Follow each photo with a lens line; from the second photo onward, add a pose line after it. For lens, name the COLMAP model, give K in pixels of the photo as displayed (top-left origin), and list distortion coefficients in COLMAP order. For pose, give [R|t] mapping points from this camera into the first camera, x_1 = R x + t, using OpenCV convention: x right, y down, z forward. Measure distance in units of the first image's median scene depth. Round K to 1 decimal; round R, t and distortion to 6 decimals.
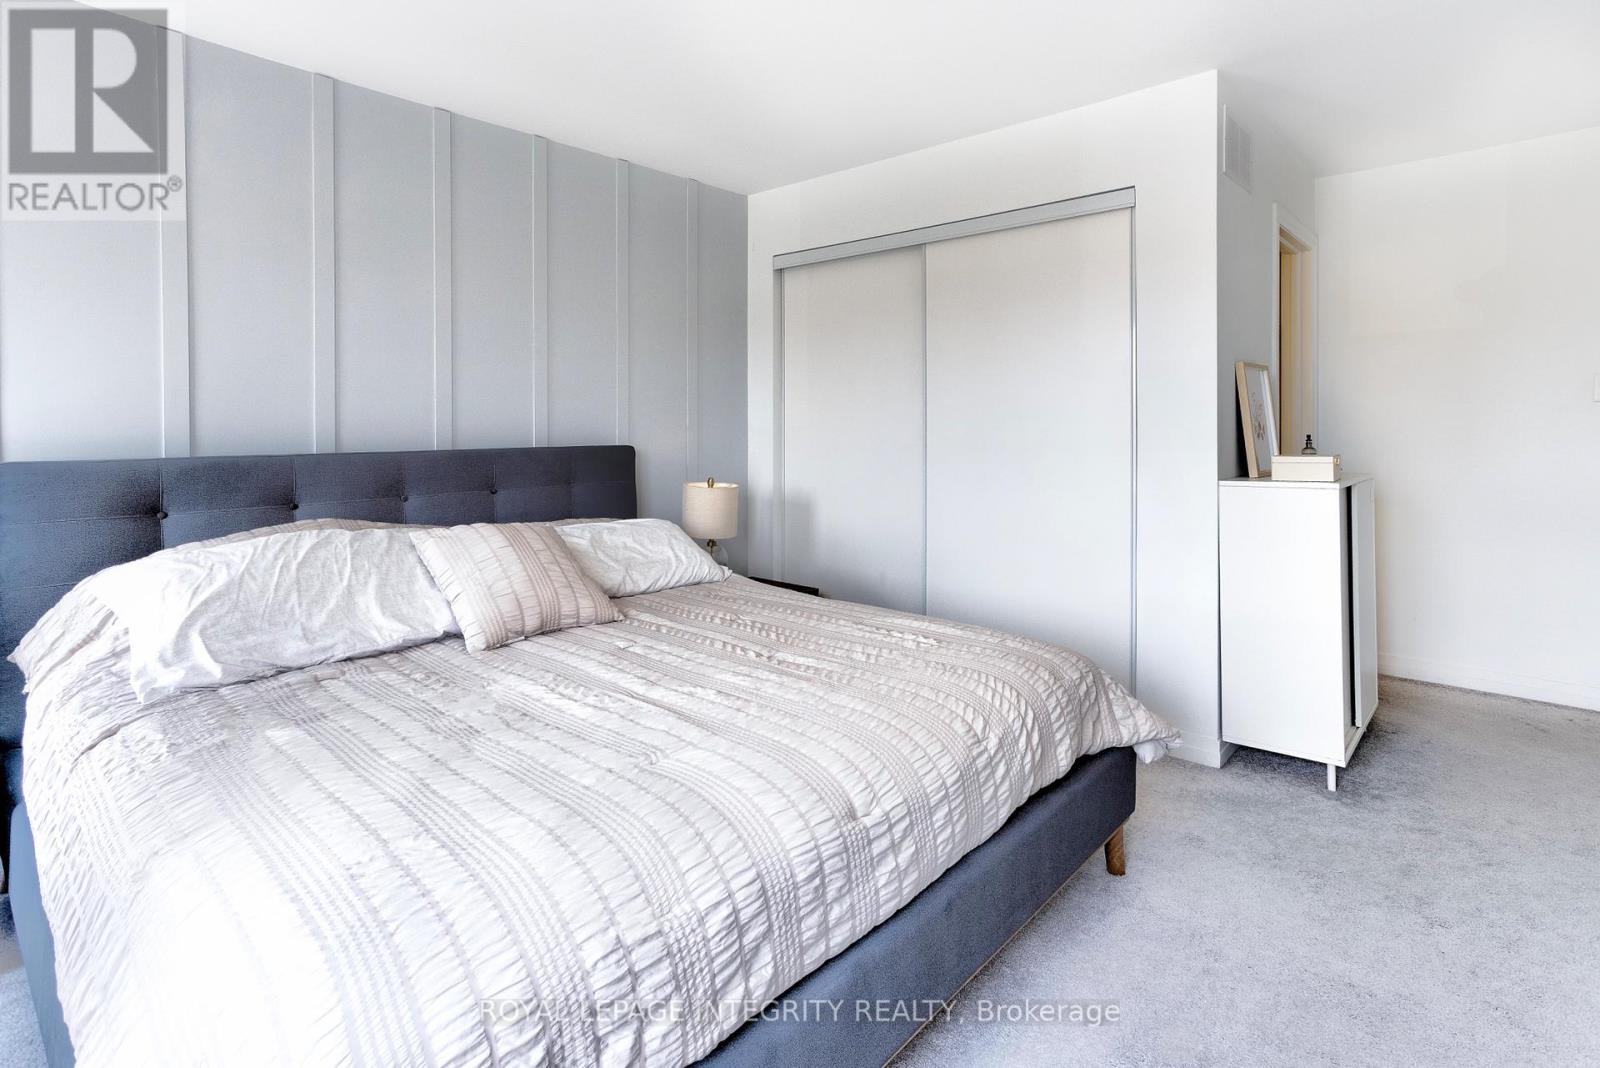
lens RADIAL K [[805.1, 0, 800.0], [0, 805.1, 534.0], [0, 0, 1]] dist [0.000719, 0.000476]
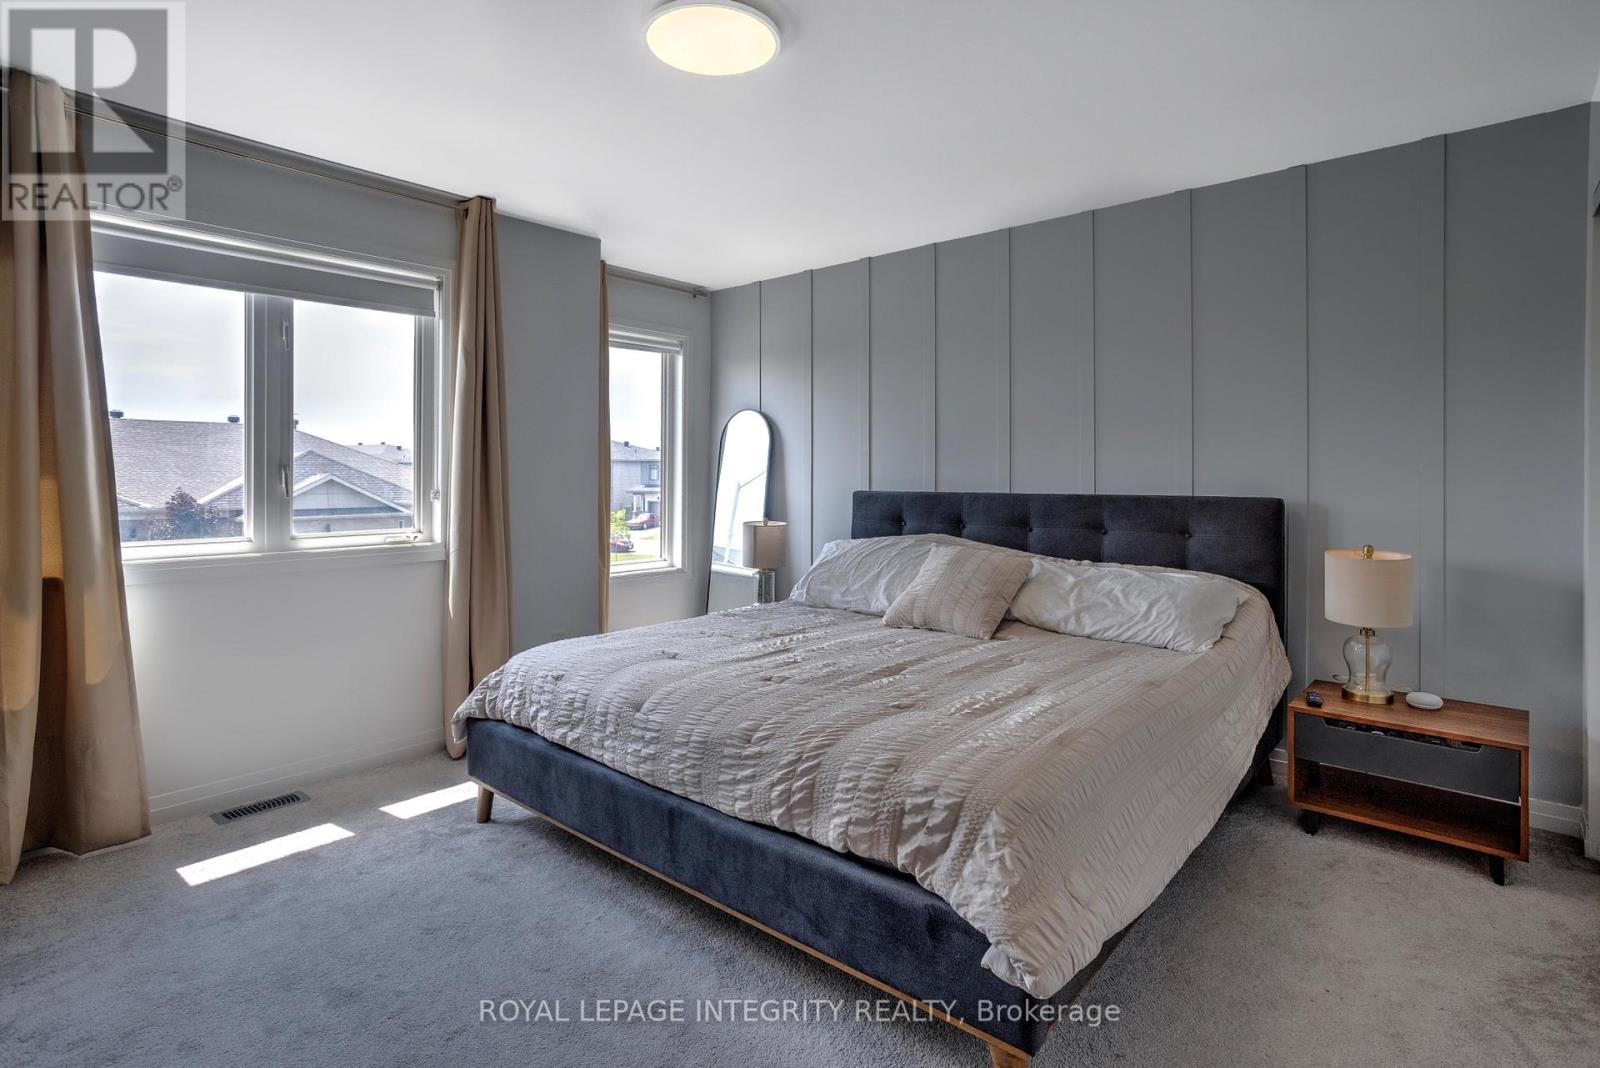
lens RADIAL K [[805.1, 0, 800.0], [0, 805.1, 534.0], [0, 0, 1]] dist [0.000719, 0.000476]
pose [[0.024962, 0.079560, -0.996517, 1.093982], [-0.128096, 0.988865, 0.075741, -0.119265], [0.991448, 0.125759, 0.034875, 0.770462]]
